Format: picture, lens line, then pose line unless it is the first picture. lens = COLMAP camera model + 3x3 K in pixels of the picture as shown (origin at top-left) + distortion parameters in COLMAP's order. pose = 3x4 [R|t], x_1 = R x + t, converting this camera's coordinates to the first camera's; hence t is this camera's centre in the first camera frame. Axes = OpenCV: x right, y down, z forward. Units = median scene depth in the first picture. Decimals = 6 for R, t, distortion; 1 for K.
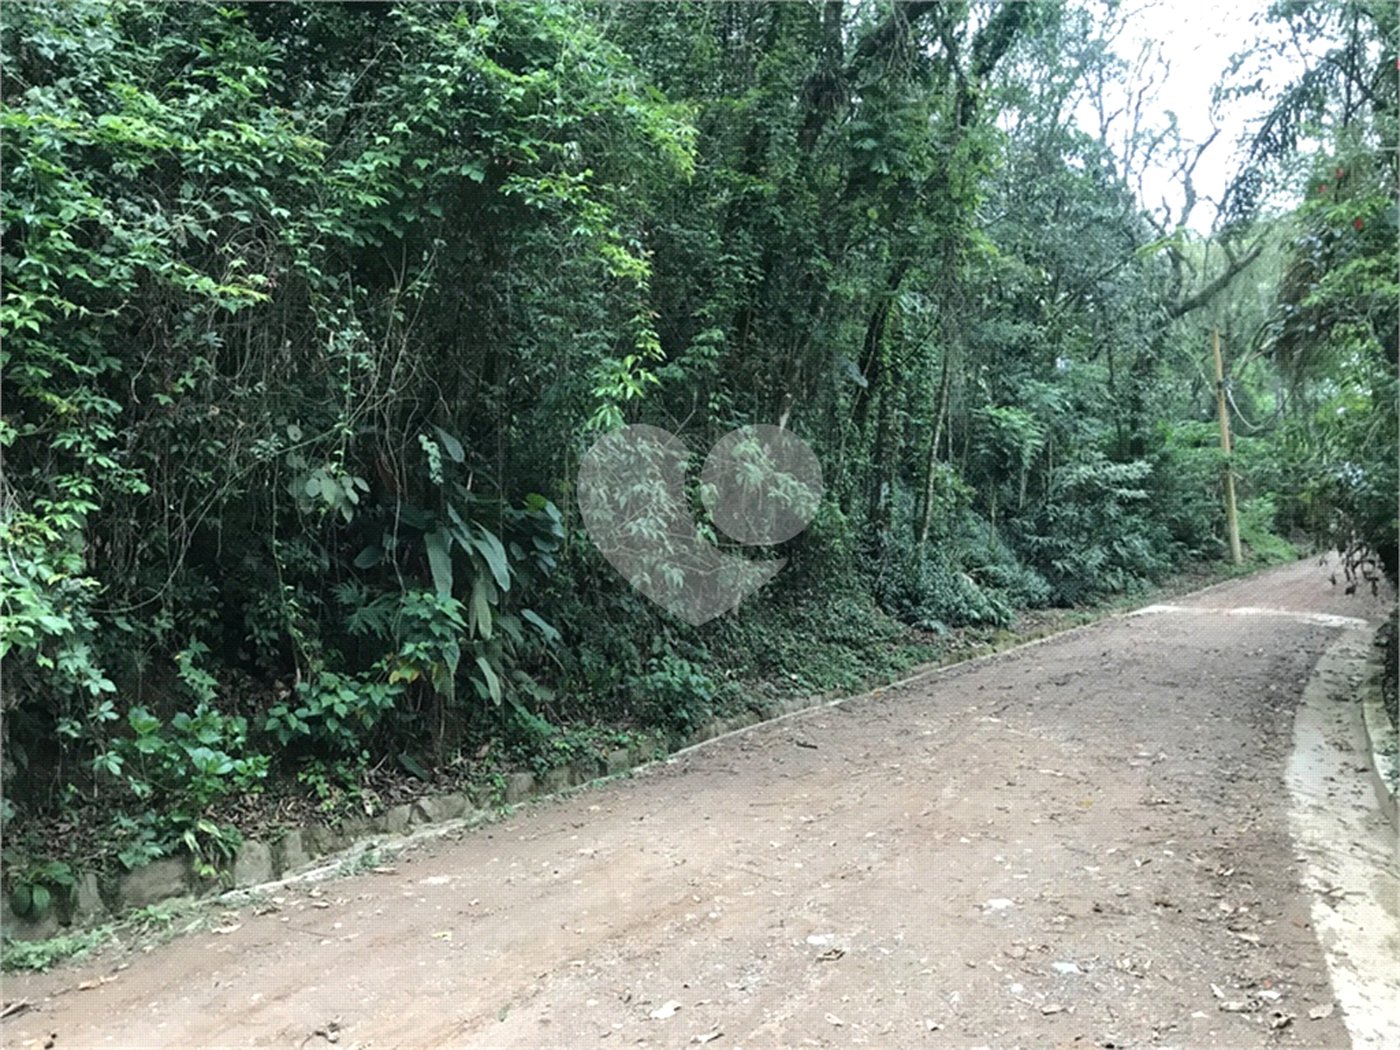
lens RADIAL K [[1132.4, 0, 697.6], [0, 1132.4, 526.8], [0, 0, 1]] dist [0.015956, -0.020848]
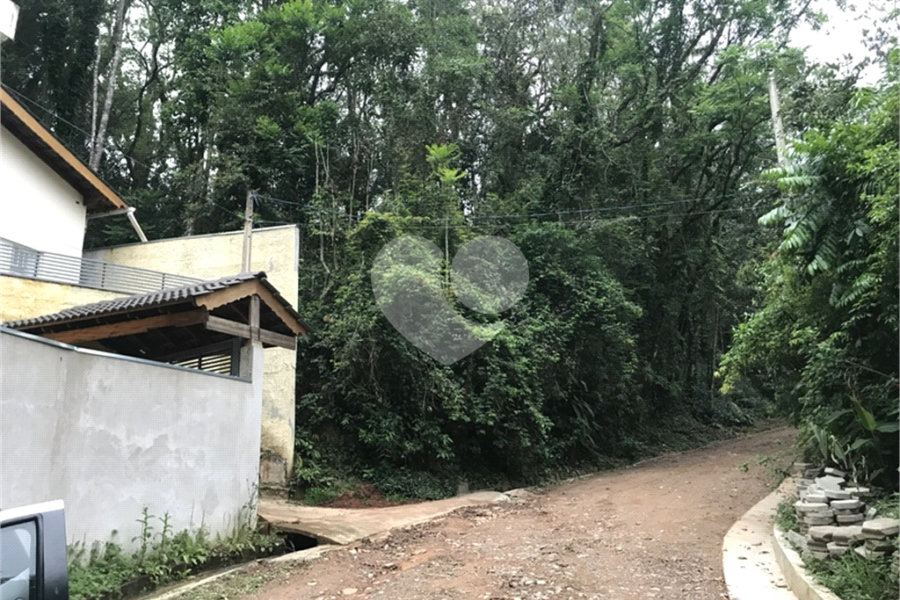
lens RADIAL K [[727.8, 0, 446.3], [0, 727.8, 295.1], [0, 0, 1]] dist [0.016801, -0.022241]
pose [[0.986007, -0.051247, -0.158632, -0.123816], [0.034857, 0.993922, -0.104427, -0.057420], [0.163019, 0.097436, 0.981800, -0.784577]]
